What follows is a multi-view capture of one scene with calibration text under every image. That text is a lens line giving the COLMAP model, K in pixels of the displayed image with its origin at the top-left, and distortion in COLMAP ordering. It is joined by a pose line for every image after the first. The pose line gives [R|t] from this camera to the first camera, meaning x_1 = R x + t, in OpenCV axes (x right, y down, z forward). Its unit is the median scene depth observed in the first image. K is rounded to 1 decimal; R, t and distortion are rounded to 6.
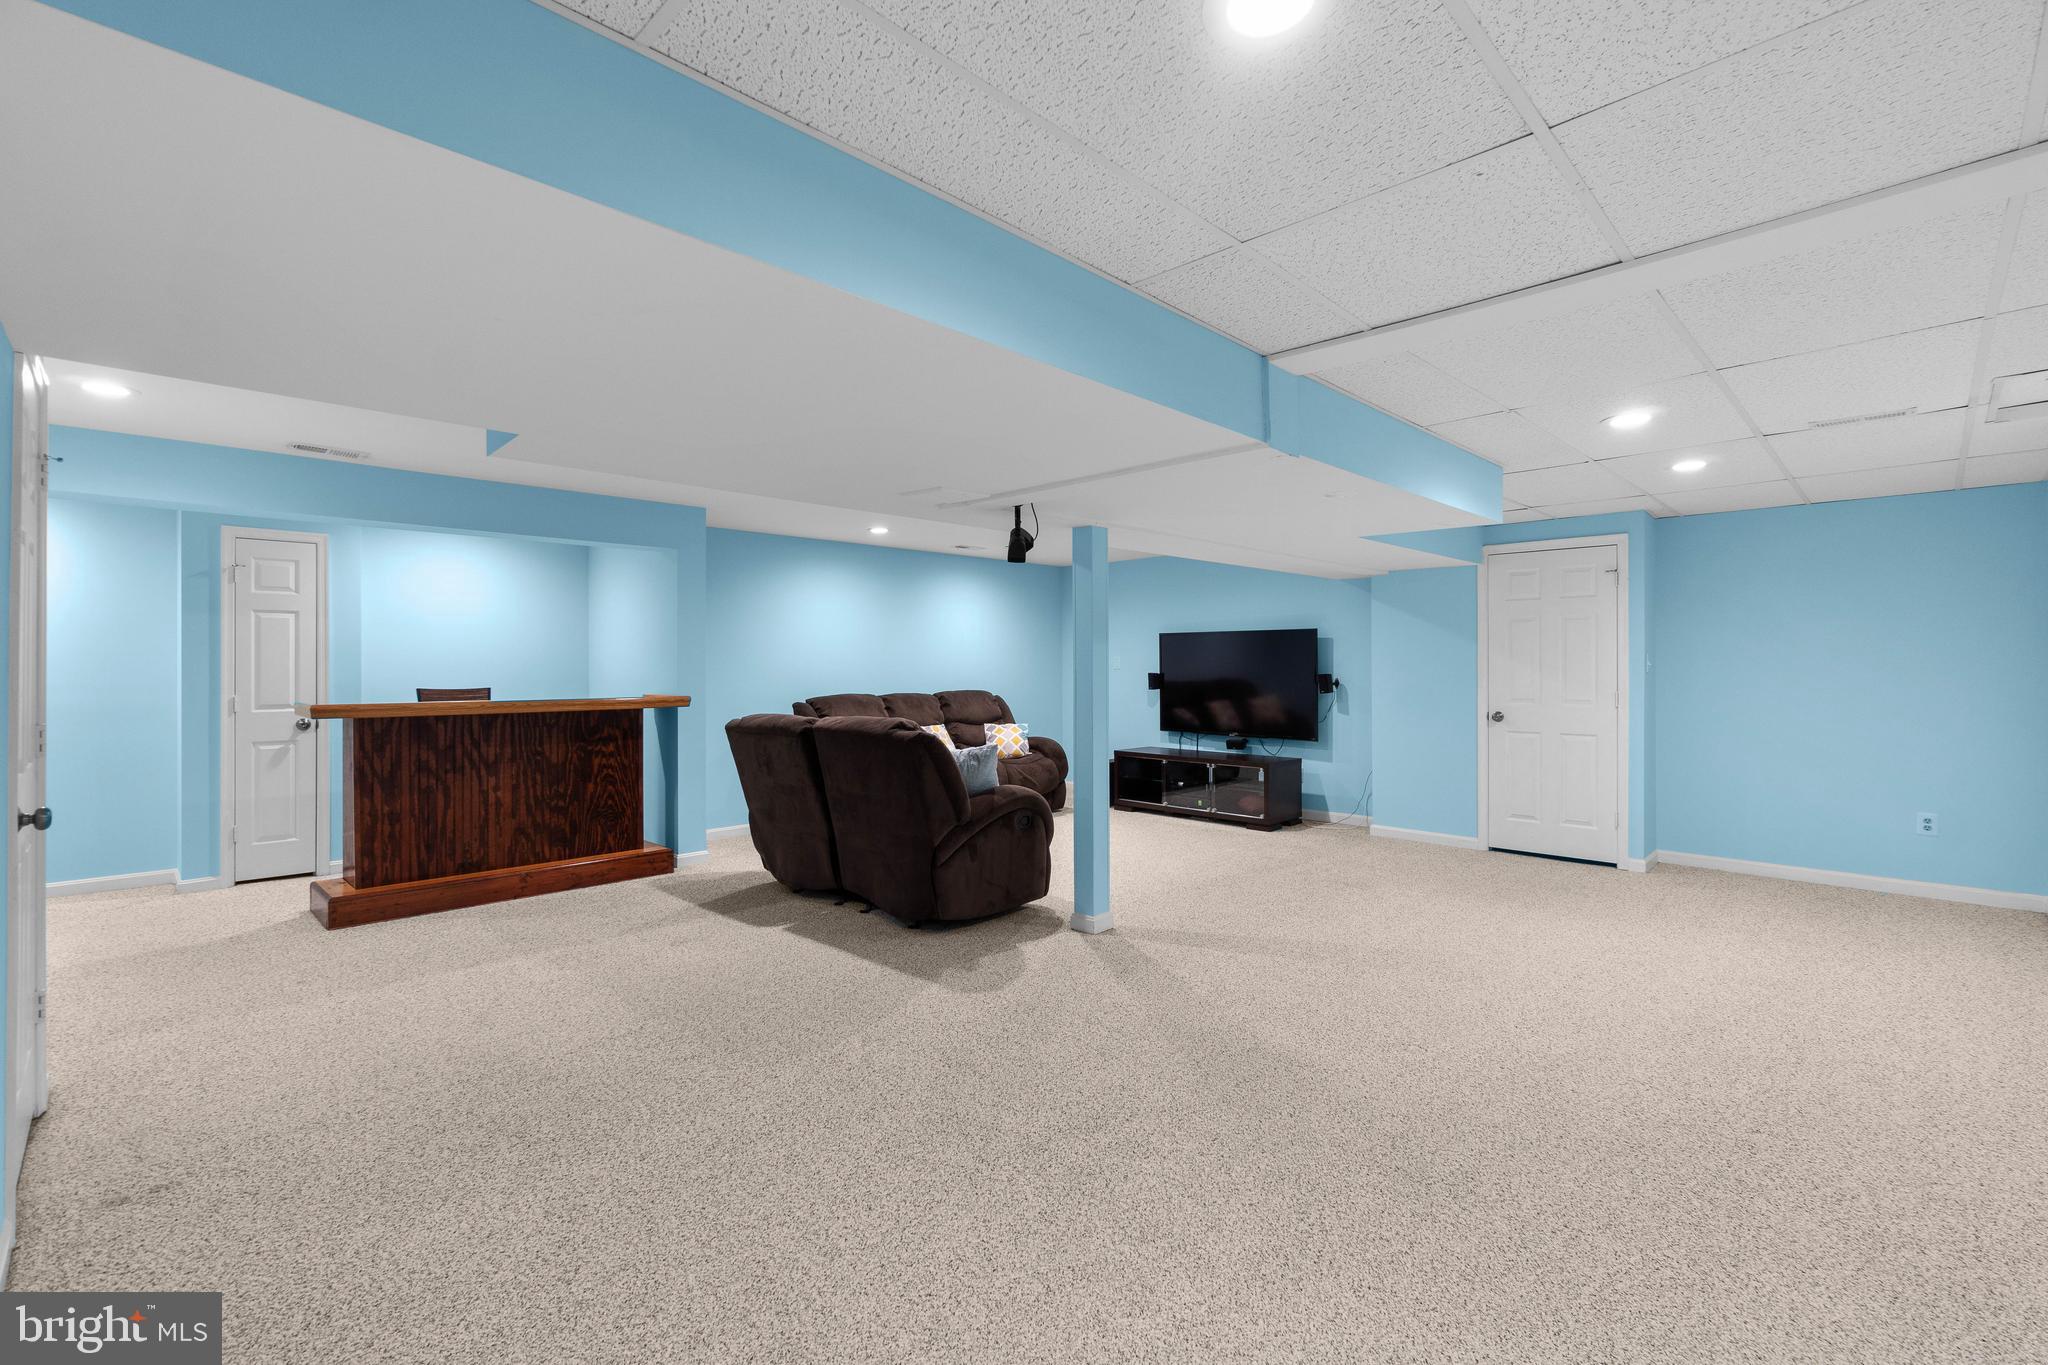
lens RADIAL K [[883.9, 0, 1010.5], [0, 883.9, 671.0], [0, 0, 1]] dist [-0.004917, 0.000687]
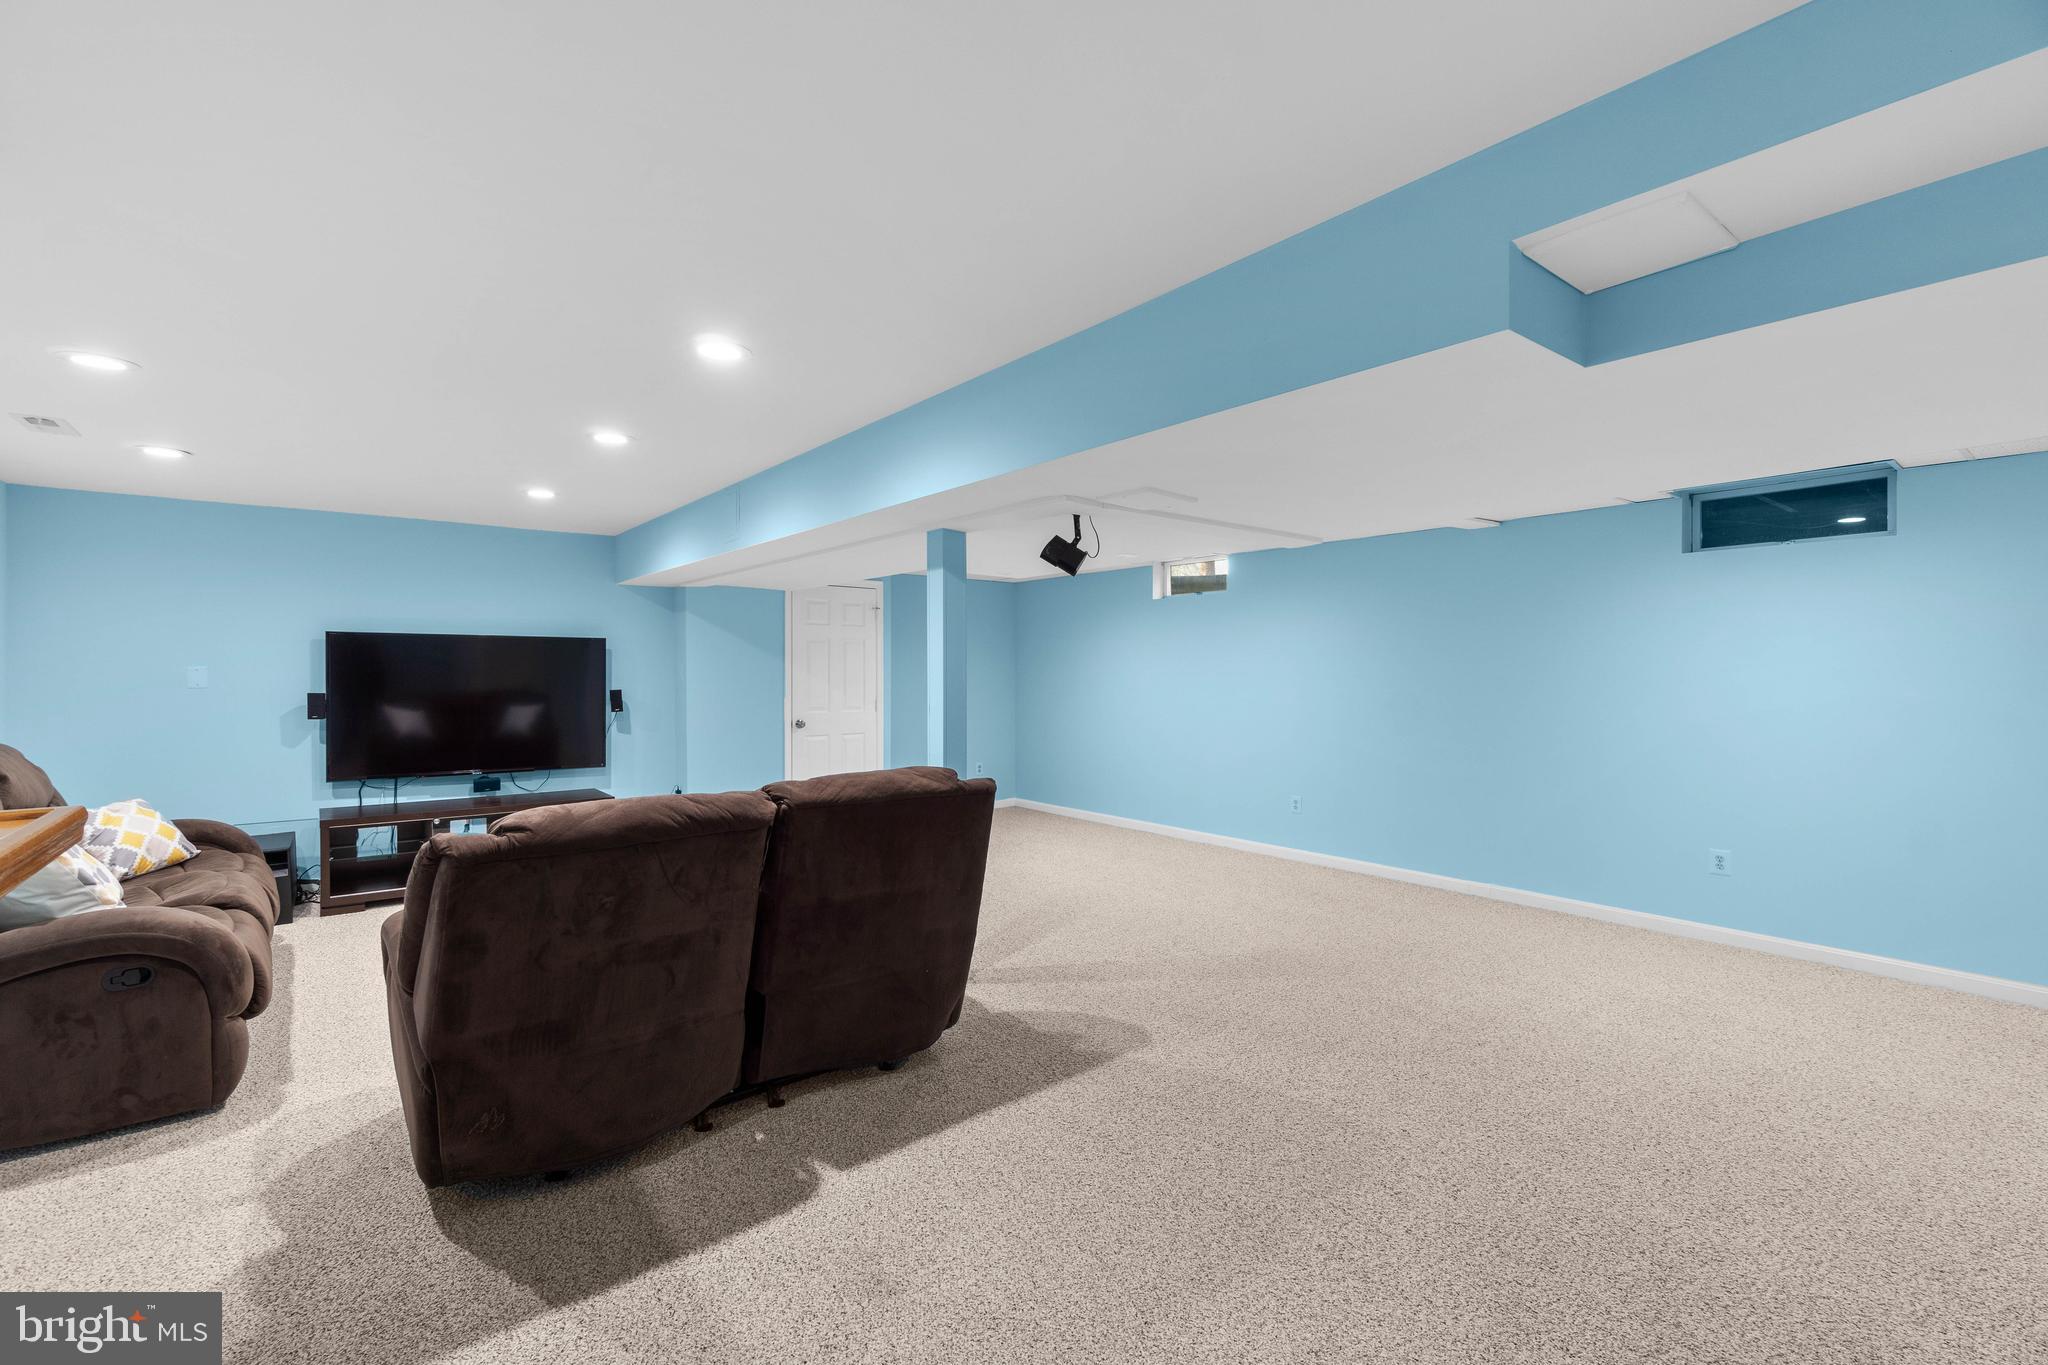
lens RADIAL K [[883.9, 0, 1010.7], [0, 883.9, 677.9], [0, 0, 1]] dist [-0.004917, 0.000687]
pose [[0.118647, -0.006395, 0.992916, -0.784149], [0.005271, 0.999969, 0.005811, -0.018744], [-0.992923, 0.004545, 0.118677, 0.821397]]
